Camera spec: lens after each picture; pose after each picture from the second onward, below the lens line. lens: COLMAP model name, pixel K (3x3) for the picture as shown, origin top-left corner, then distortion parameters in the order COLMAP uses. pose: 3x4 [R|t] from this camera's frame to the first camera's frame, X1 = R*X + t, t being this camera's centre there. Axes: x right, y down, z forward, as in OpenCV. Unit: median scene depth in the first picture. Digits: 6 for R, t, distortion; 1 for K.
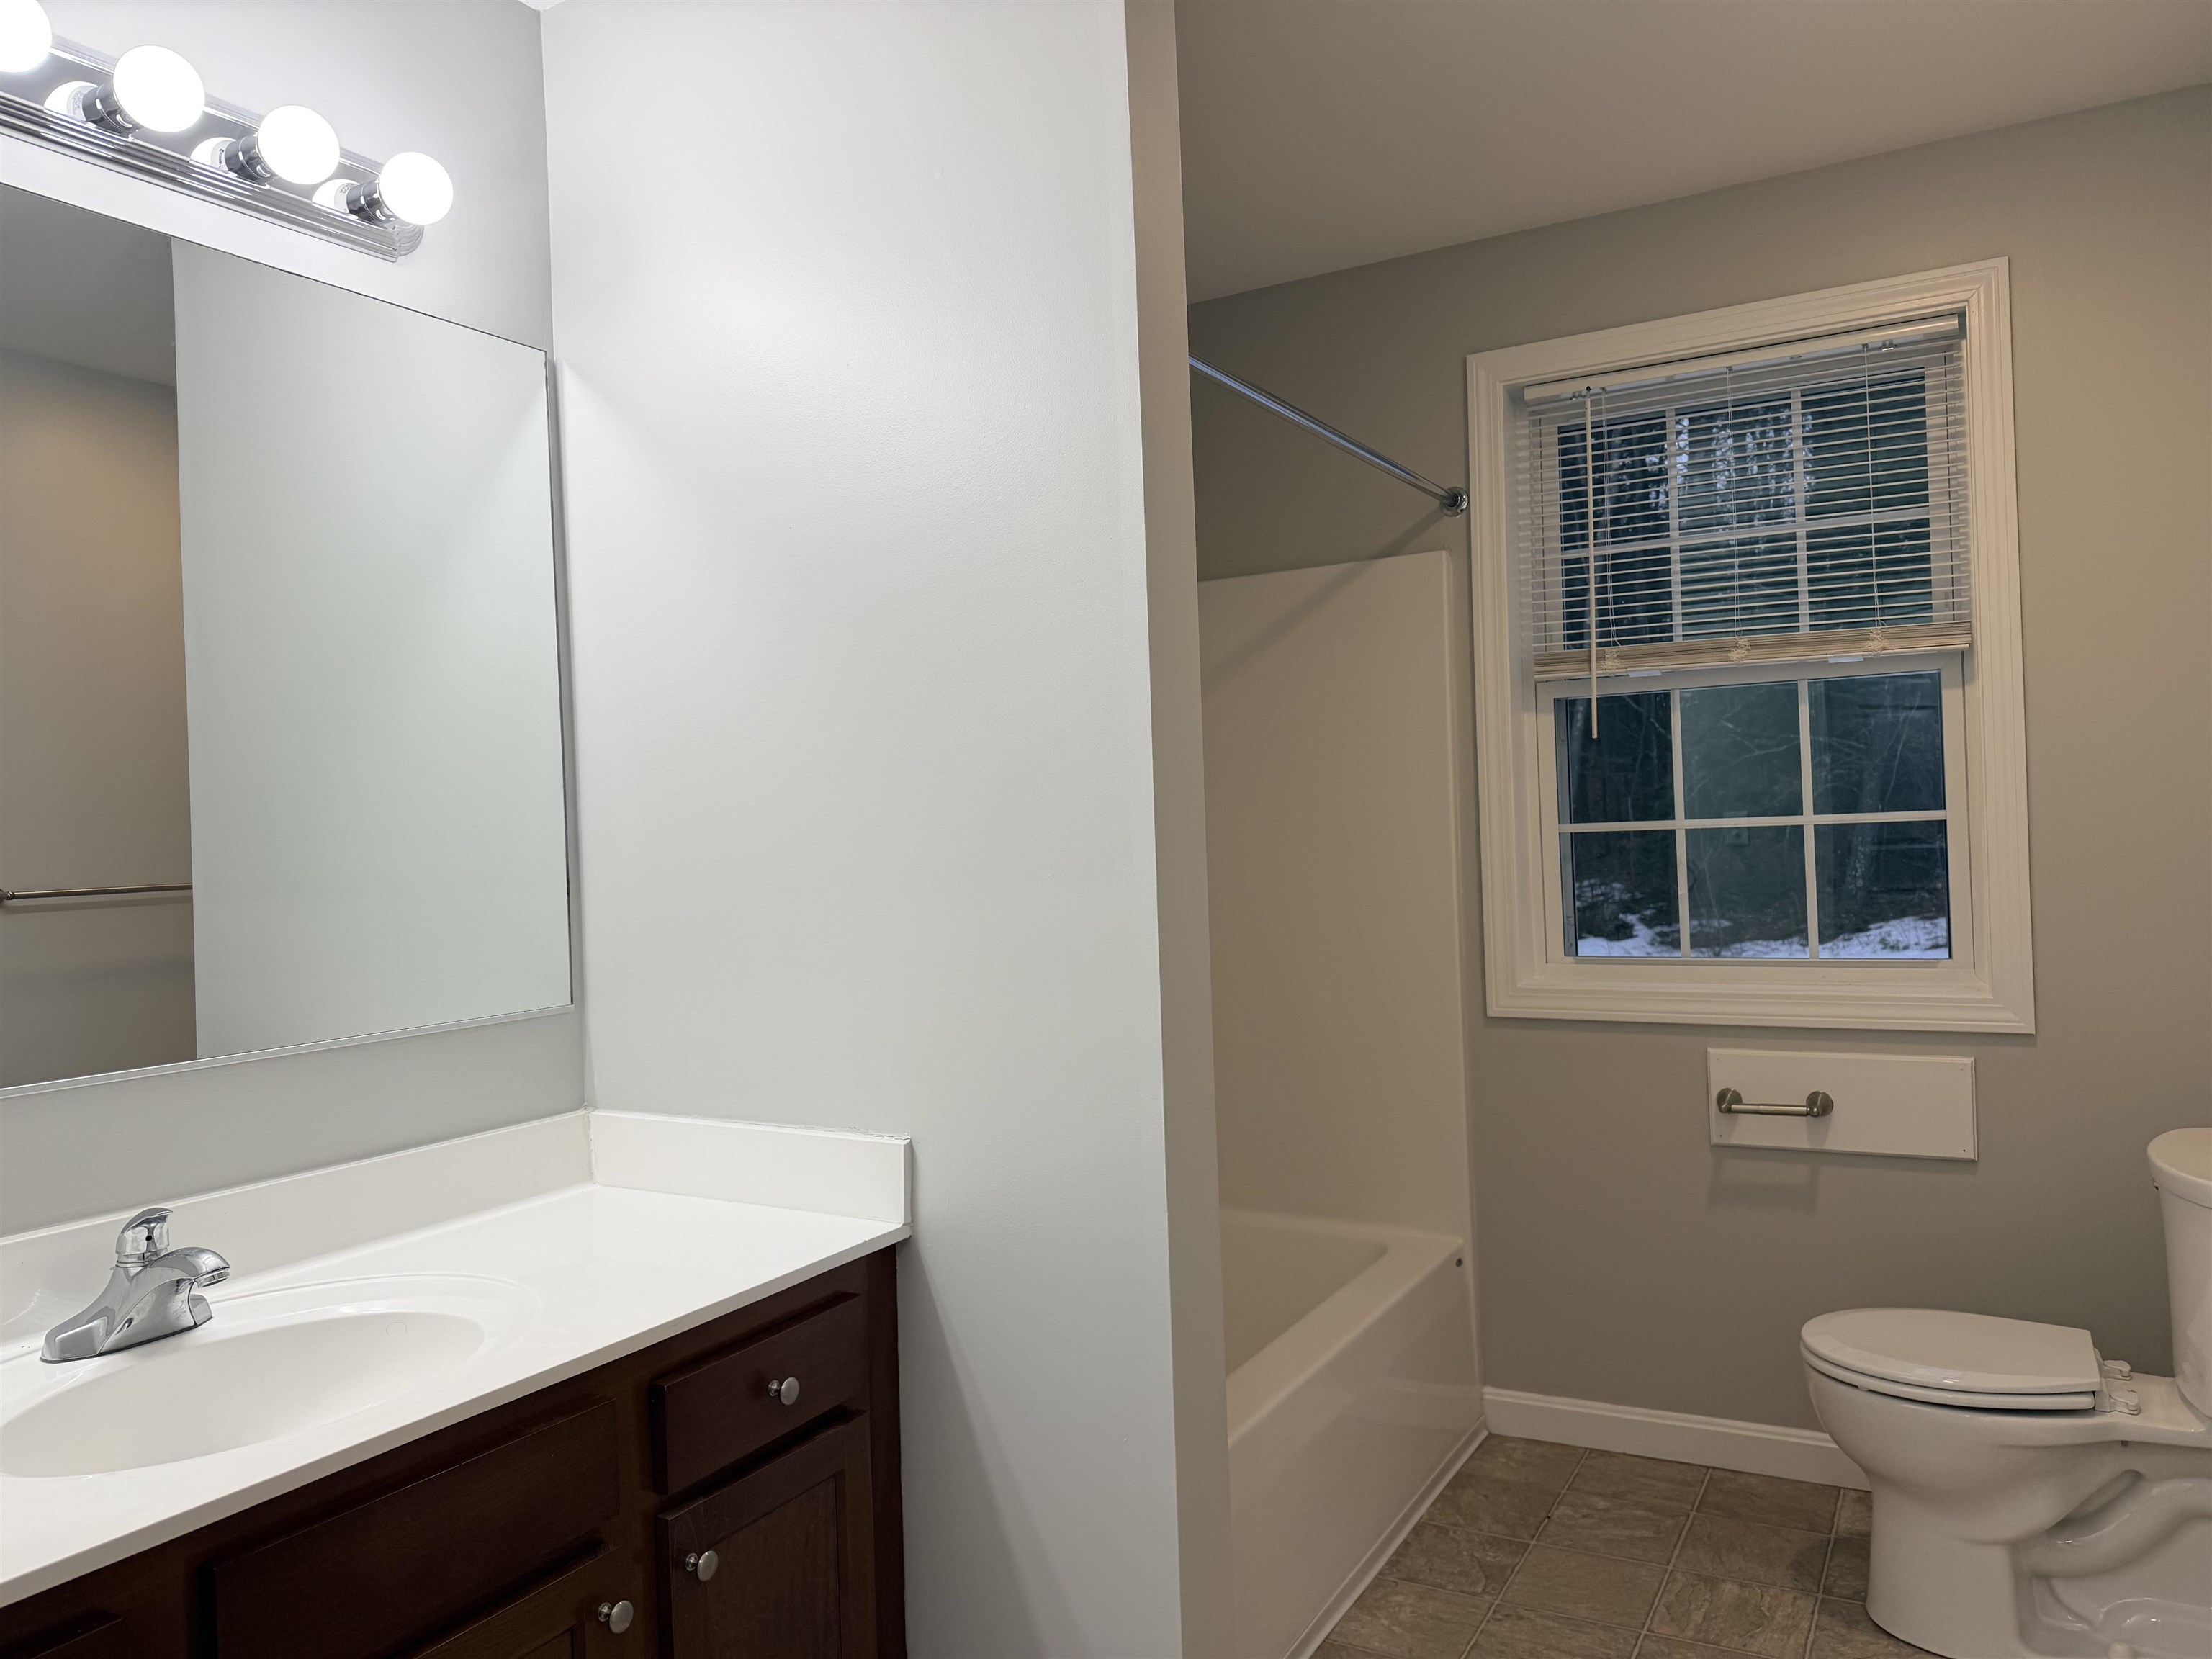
lens RADIAL K [[1552.9, 0, 1096.9], [0, 1552.9, 825.4], [0, 0, 1]] dist [0.027320, -0.025800]
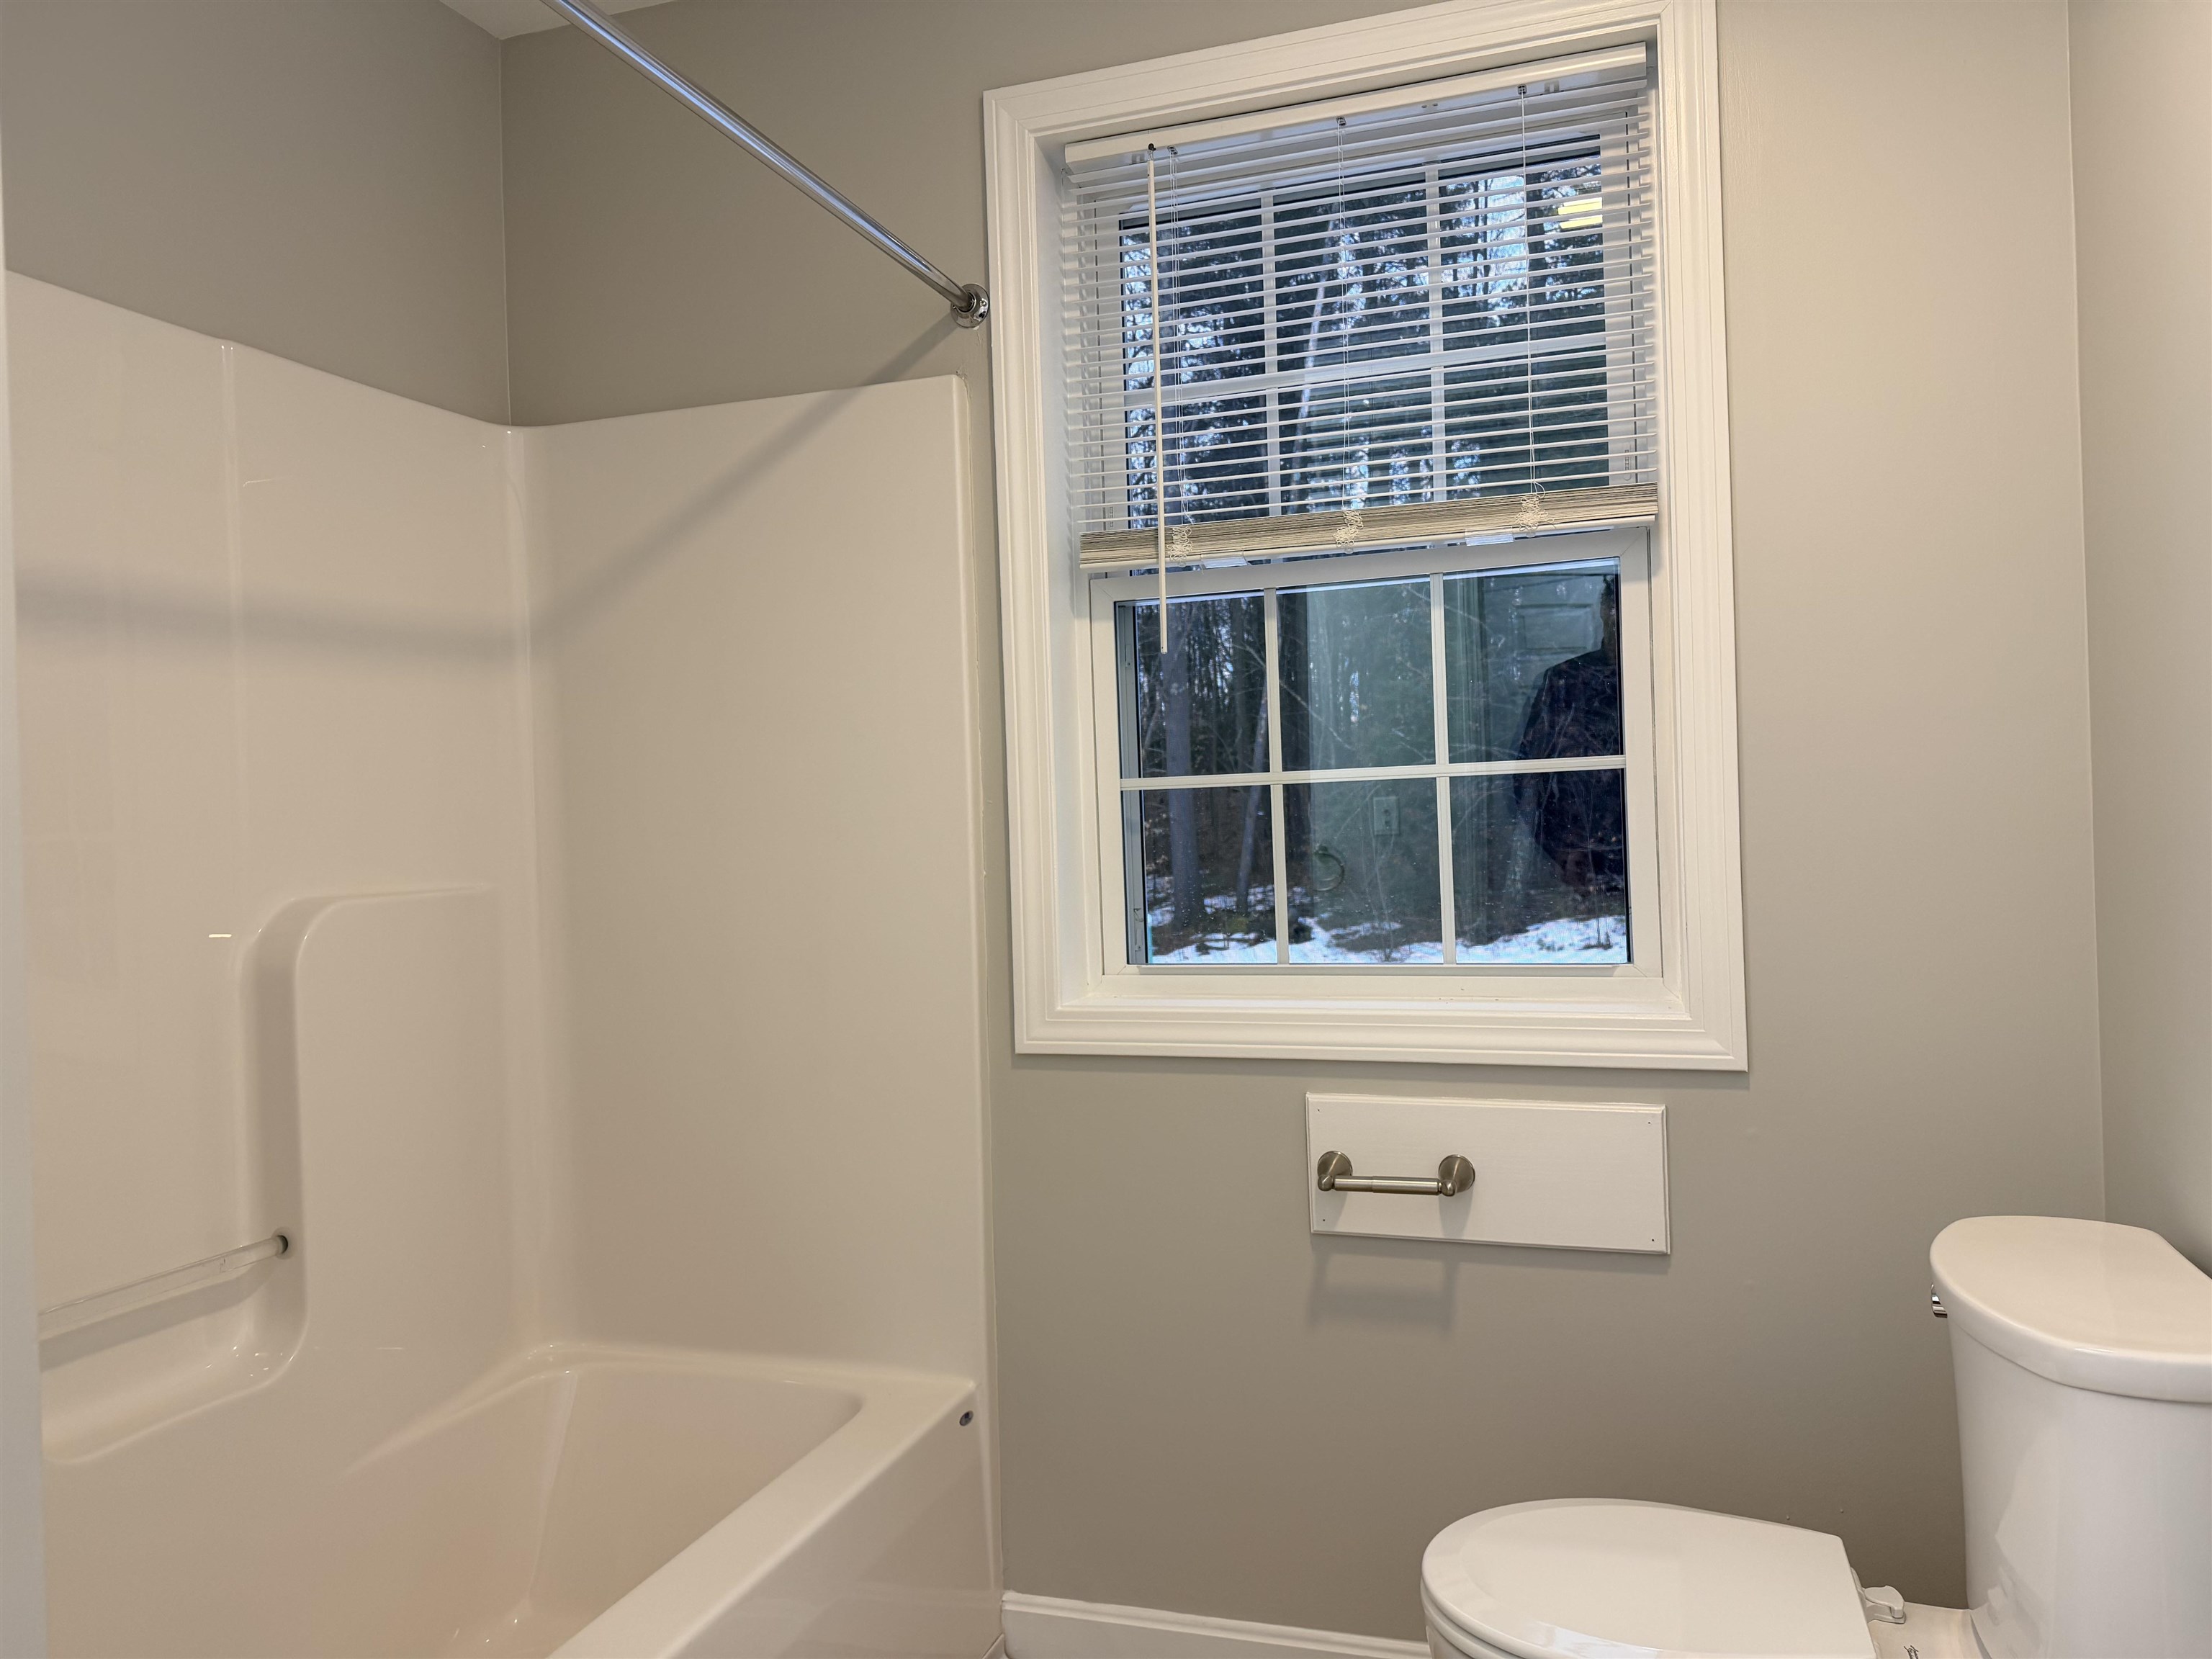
lens RADIAL K [[1552.9, 0, 1097.4], [0, 1552.9, 827.8], [0, 0, 1]] dist [0.027320, -0.025800]
pose [[0.982118, 0.003893, 0.188224, 0.160756], [-0.003231, 0.999987, -0.003822, 0.025788], [-0.188237, 0.003145, 0.982119, 0.321104]]
